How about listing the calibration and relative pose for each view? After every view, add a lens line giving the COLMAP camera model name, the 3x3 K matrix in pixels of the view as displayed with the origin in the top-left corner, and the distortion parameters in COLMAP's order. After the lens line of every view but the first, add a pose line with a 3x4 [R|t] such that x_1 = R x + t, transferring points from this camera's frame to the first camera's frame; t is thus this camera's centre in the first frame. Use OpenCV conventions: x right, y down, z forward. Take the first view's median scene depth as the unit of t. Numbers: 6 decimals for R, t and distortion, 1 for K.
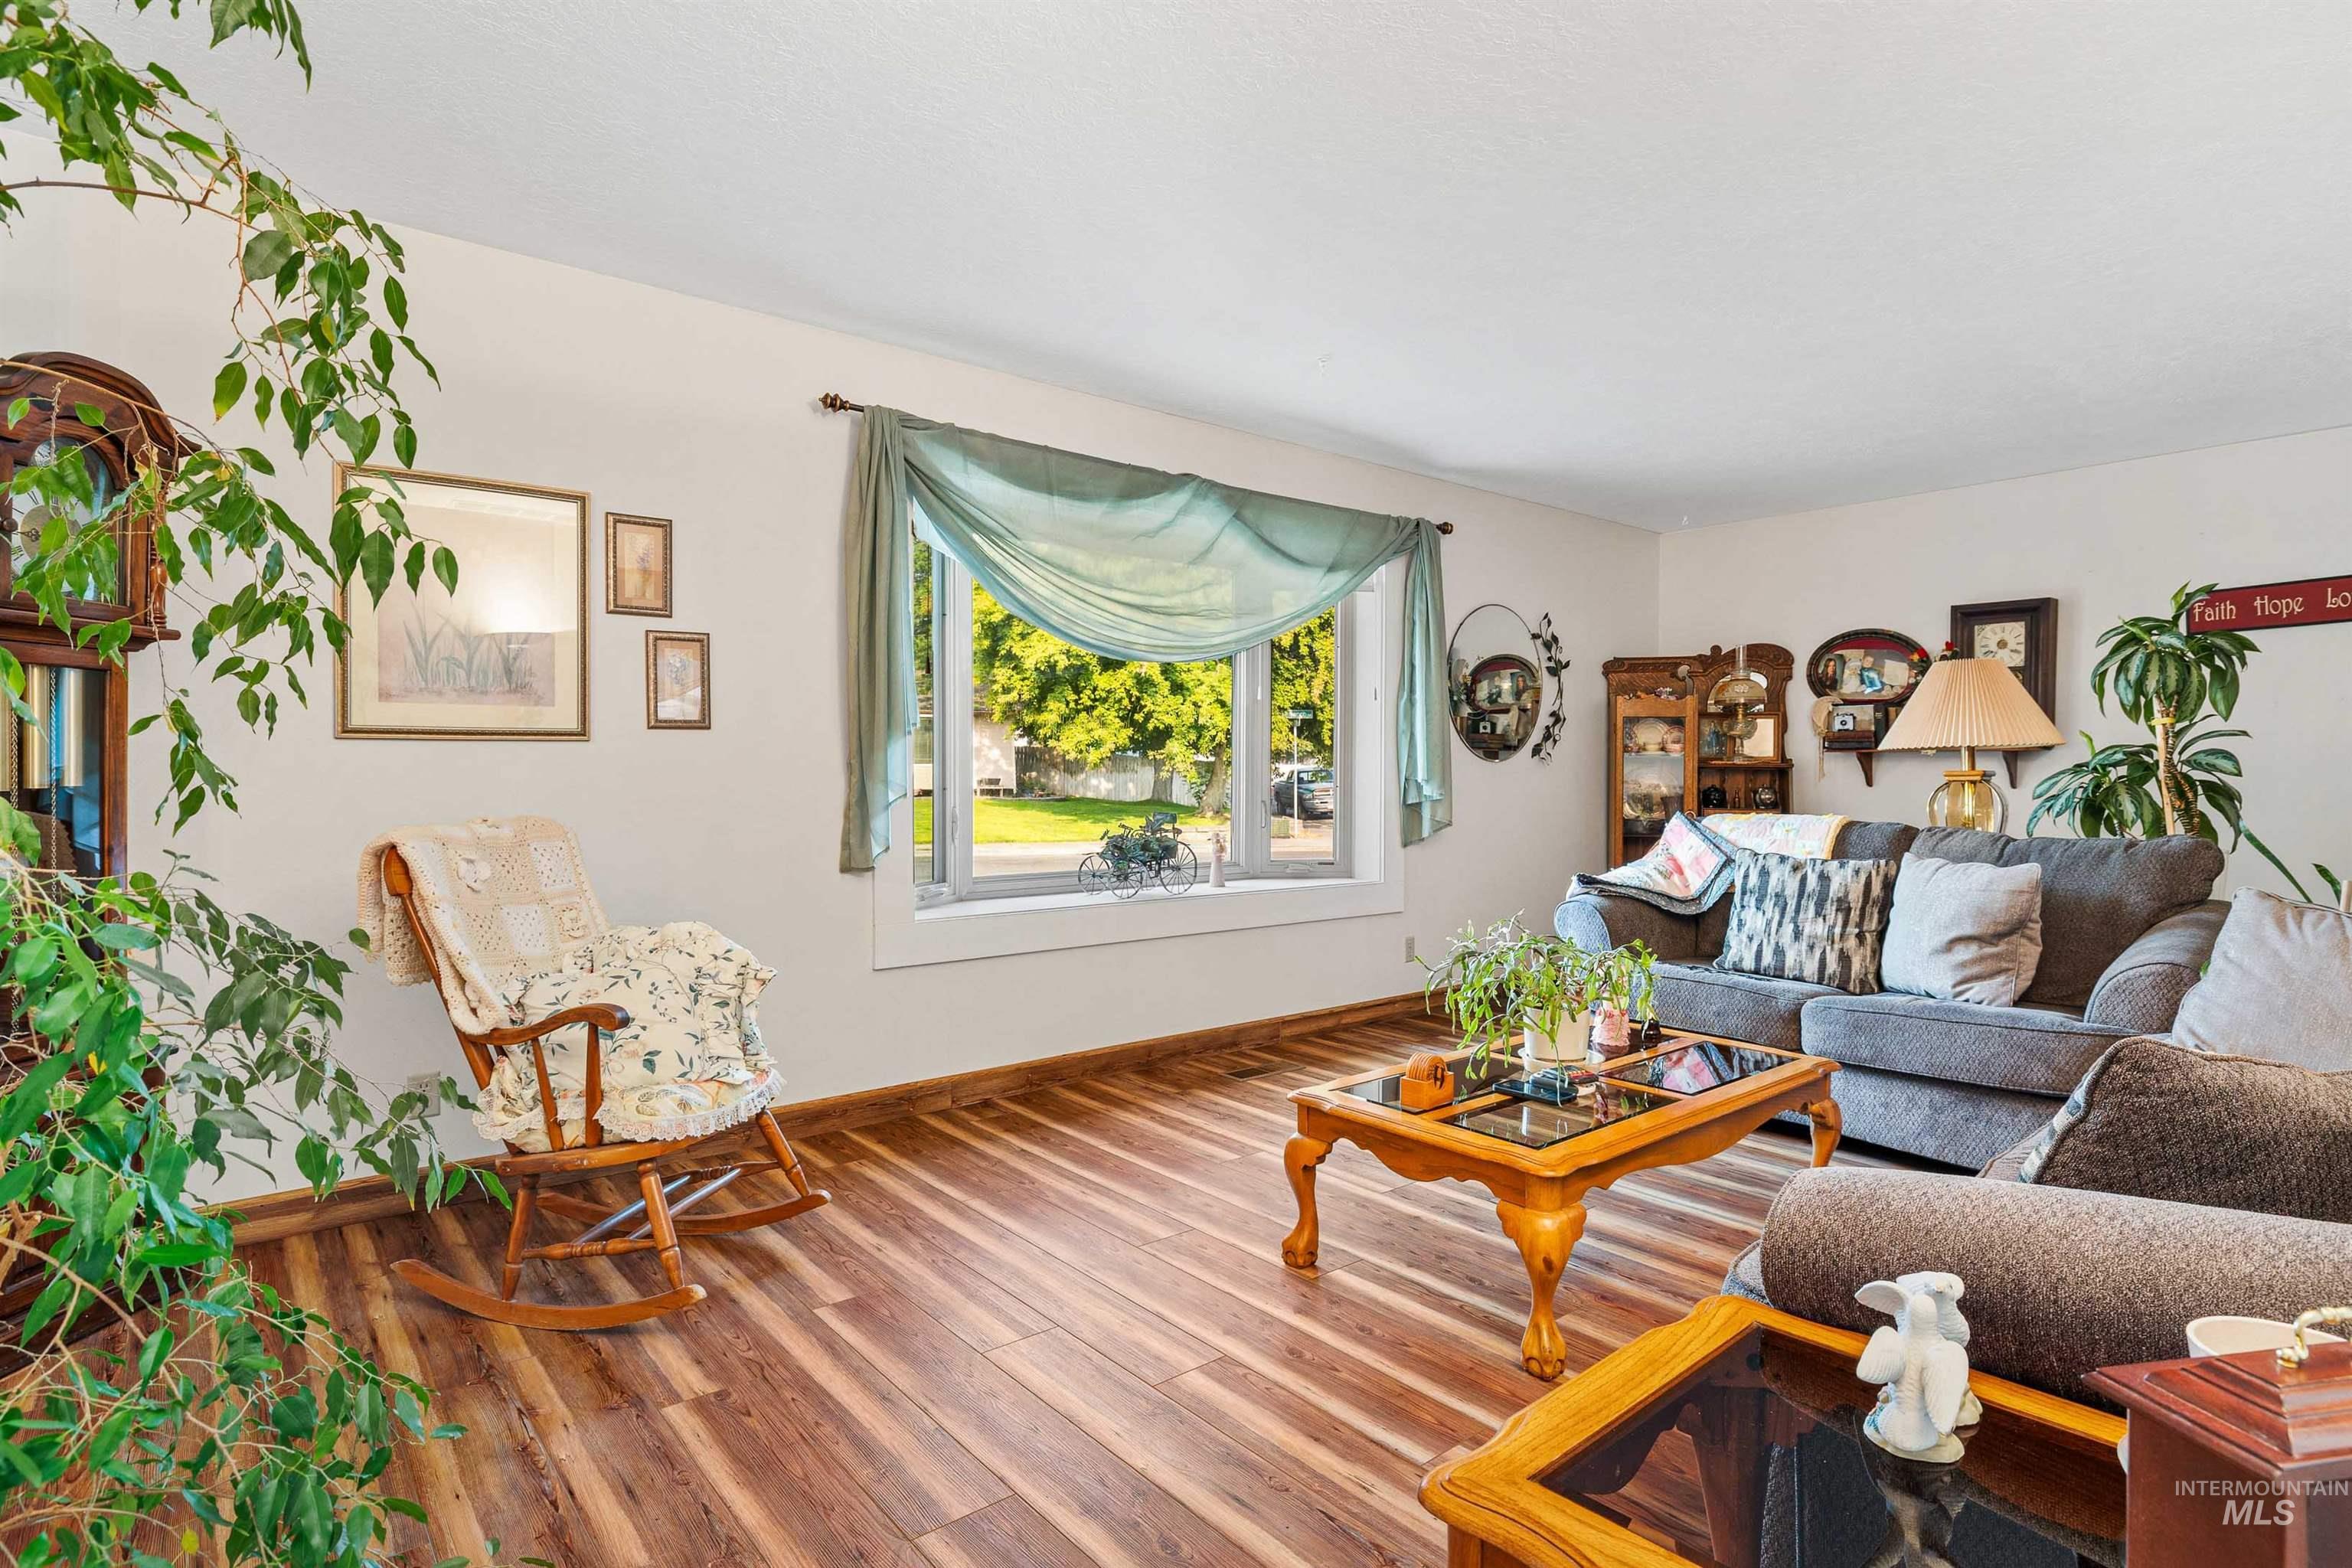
lens RADIAL K [[1198.3, 0, 1164.9], [0, 1198.3, 773.4], [0, 0, 1]] dist [-0.002614, 0.001150]
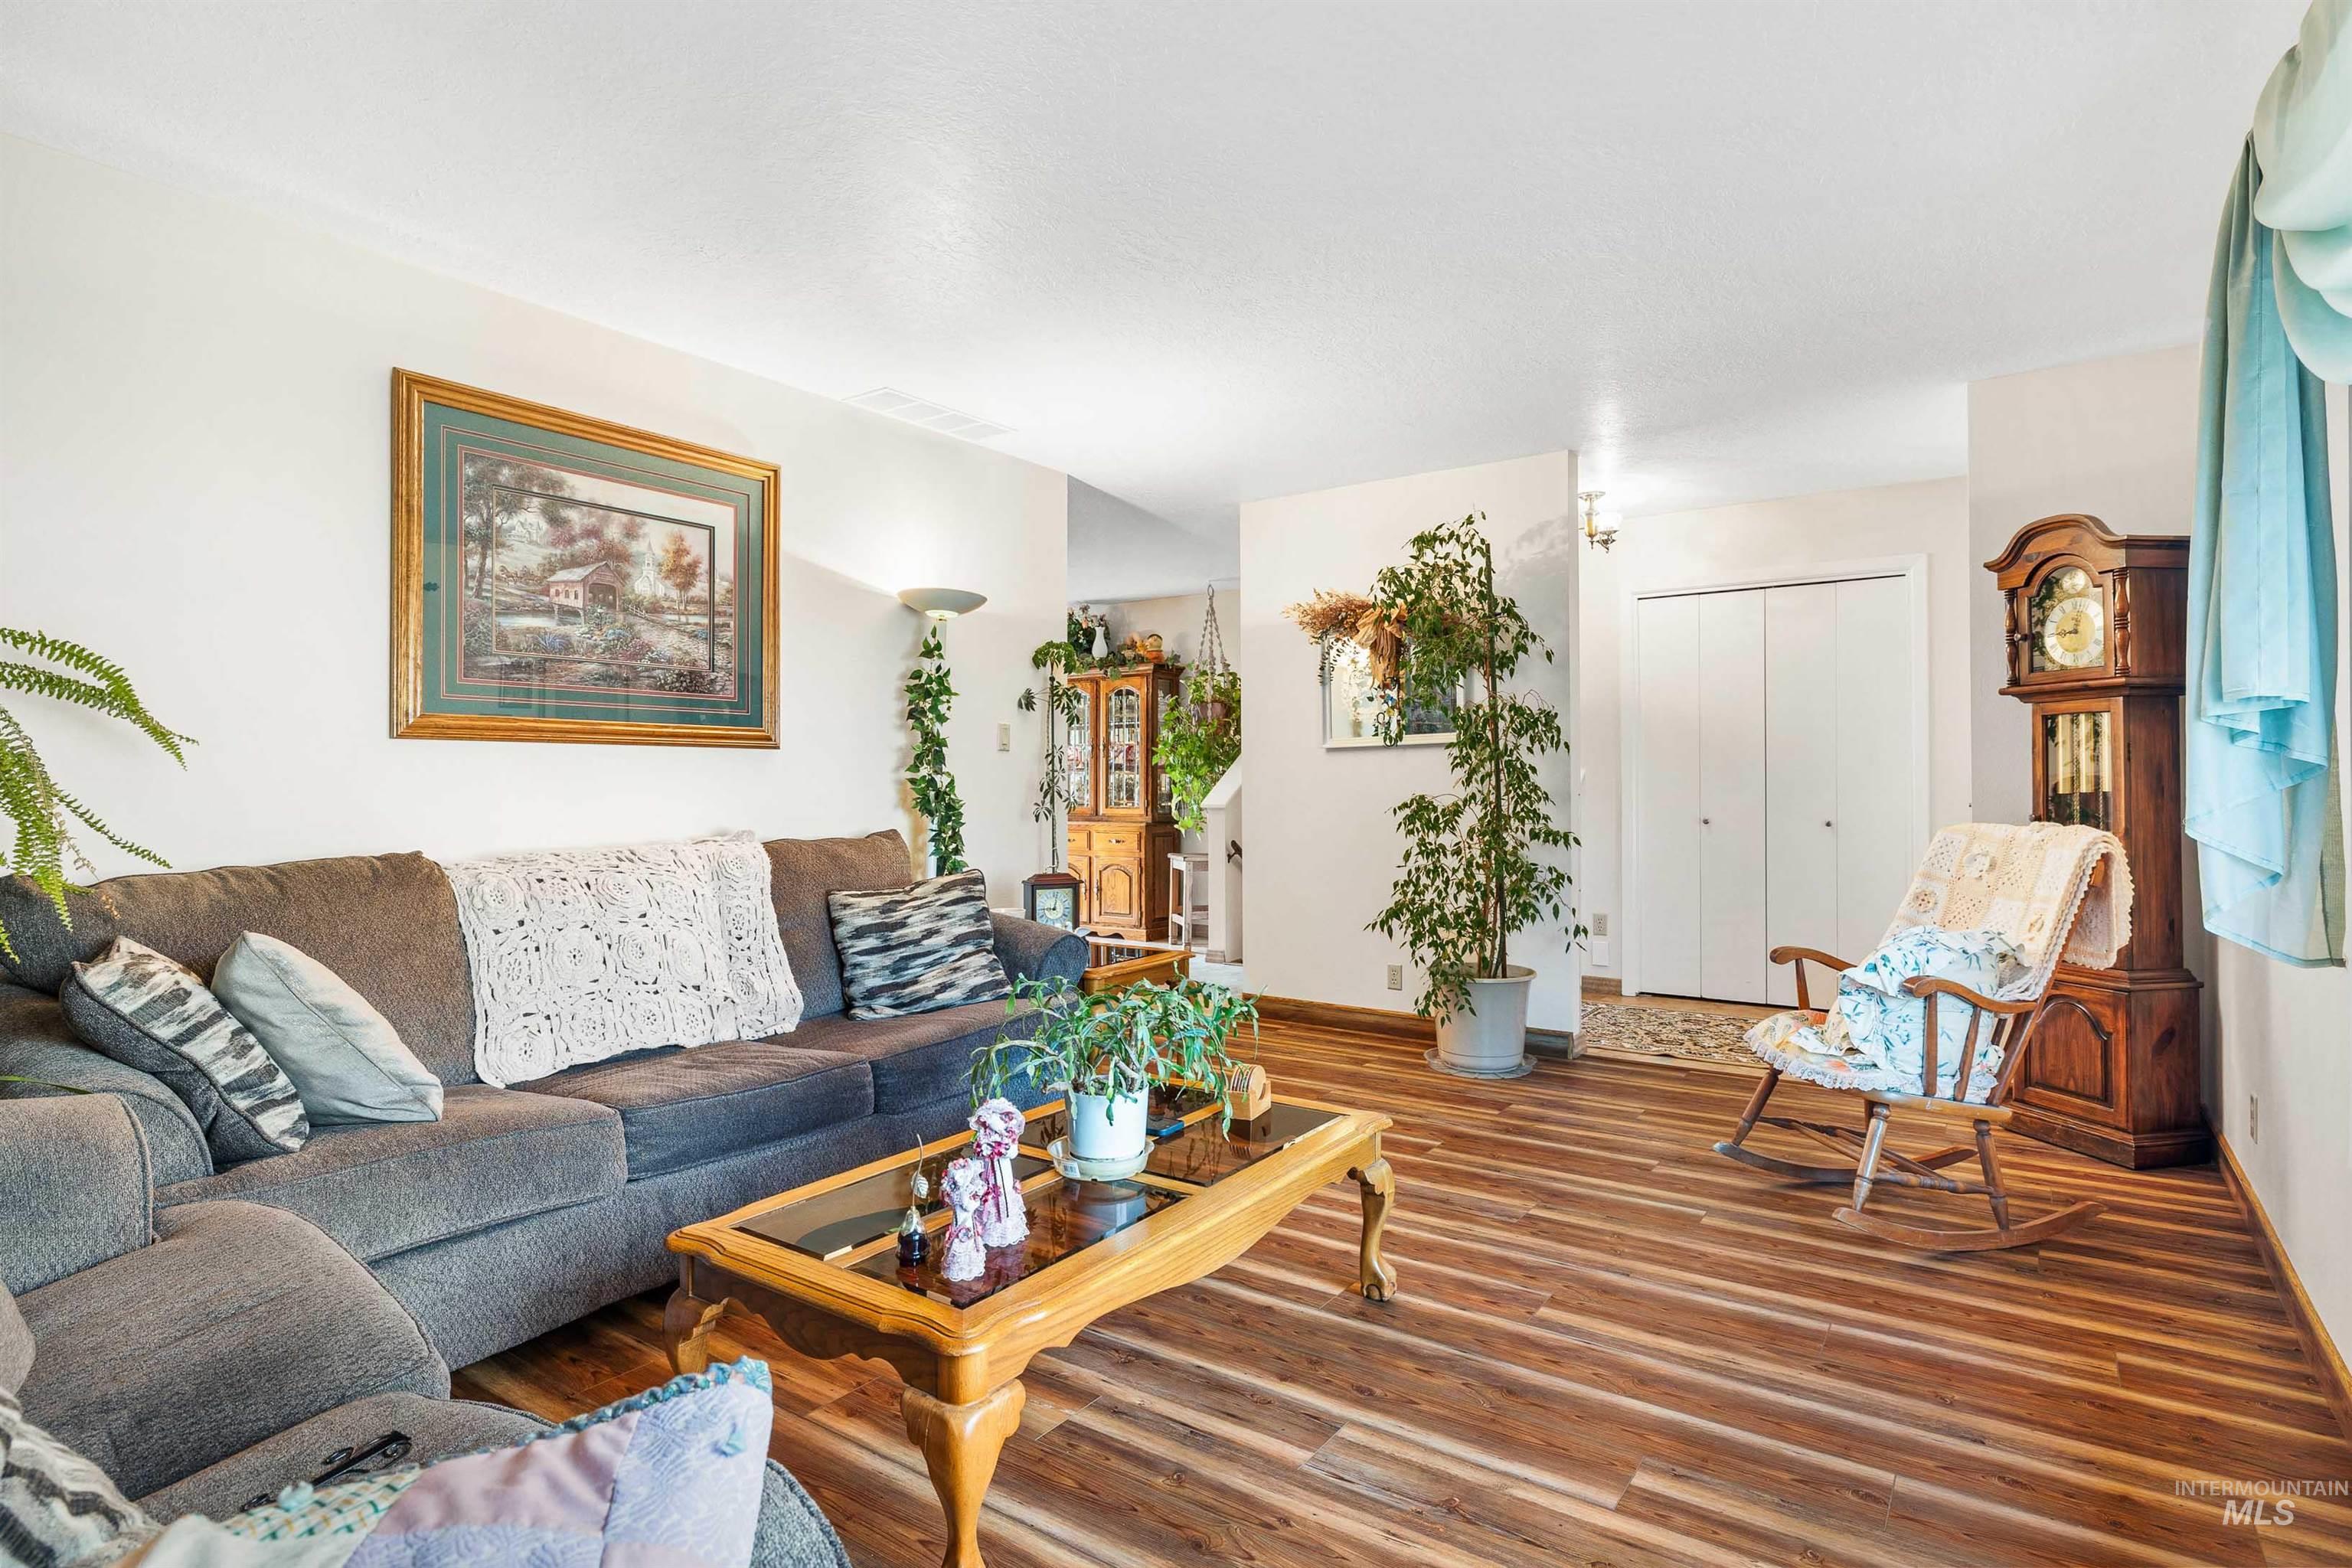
lens RADIAL K [[1198.3, 0, 1177.9], [0, 1198.3, 782.9], [0, 0, 1]] dist [-0.002614, 0.001150]
pose [[-0.963009, 0.000484, -0.269469, 0.404323], [-0.000386, 0.999995, 0.003173, -0.003020], [0.269469, 0.003160, -0.963004, 1.448538]]
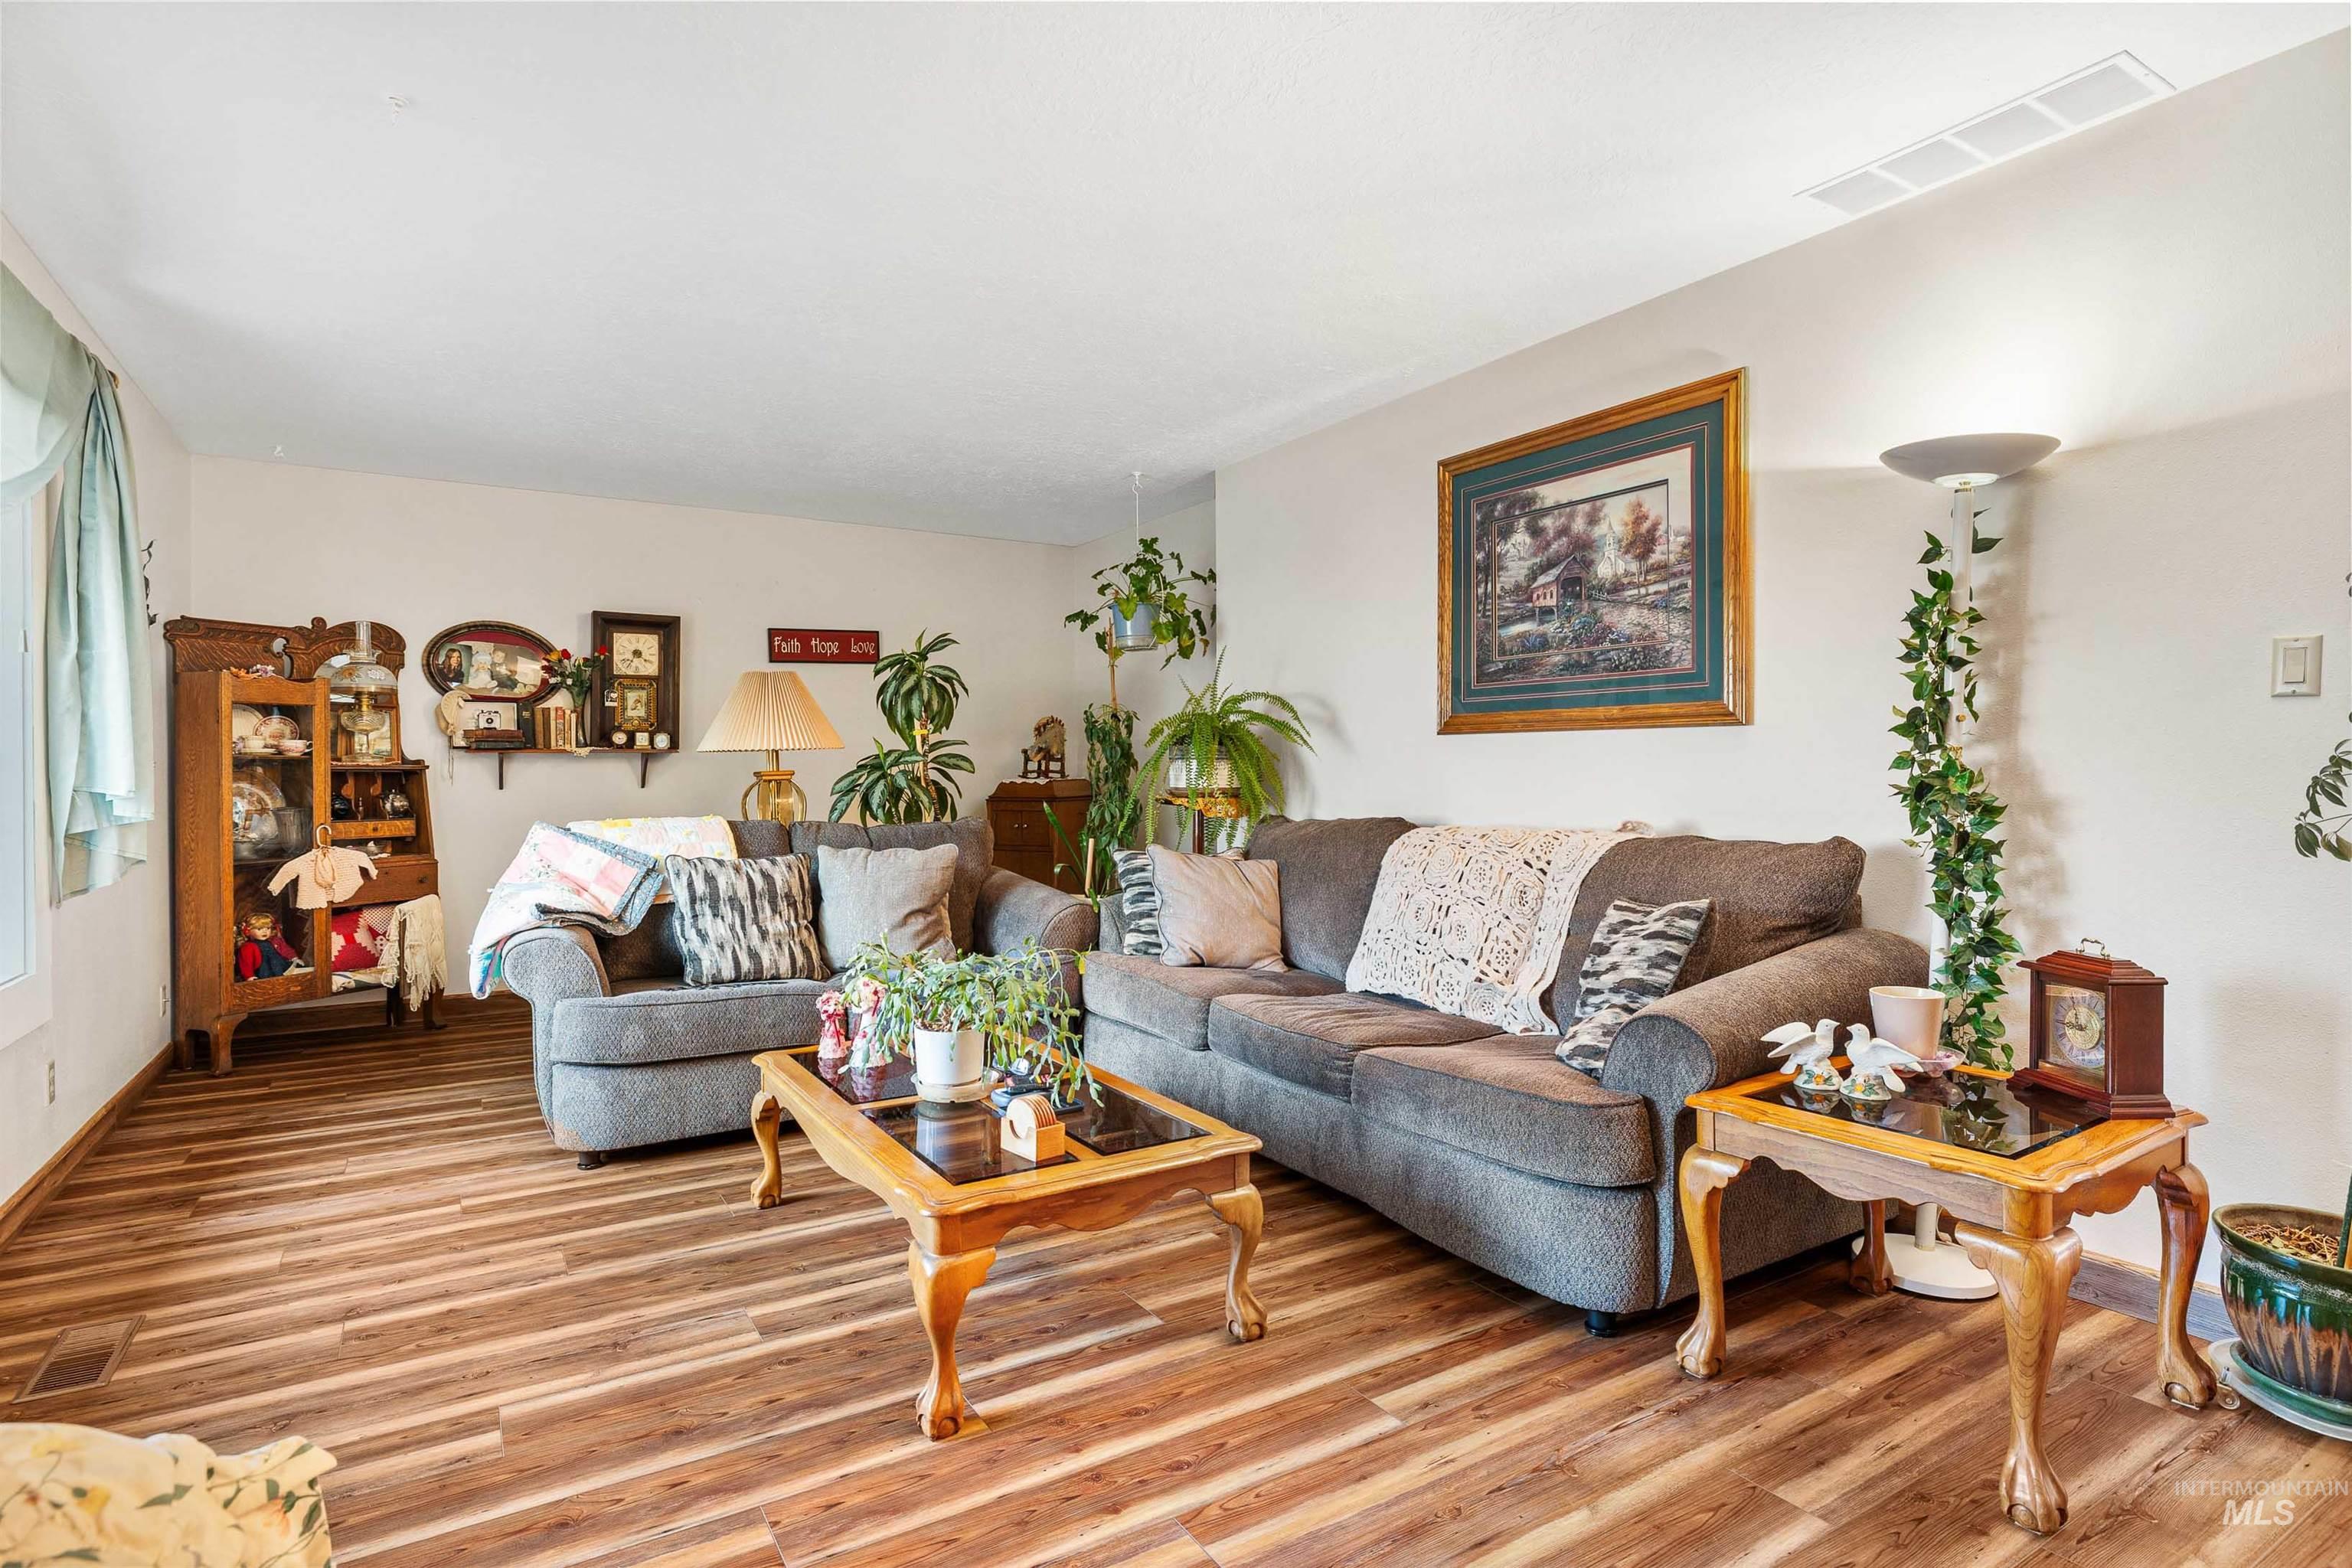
lens RADIAL K [[1198.3, 0, 1184.8], [0, 1198.3, 777.7], [0, 0, 1]] dist [-0.002614, 0.001150]
pose [[0.123685, -0.011754, 0.992252, -0.469330], [0.009655, 0.999897, 0.010641, -0.004978], [-0.992275, 0.008264, 0.123786, 0.580267]]
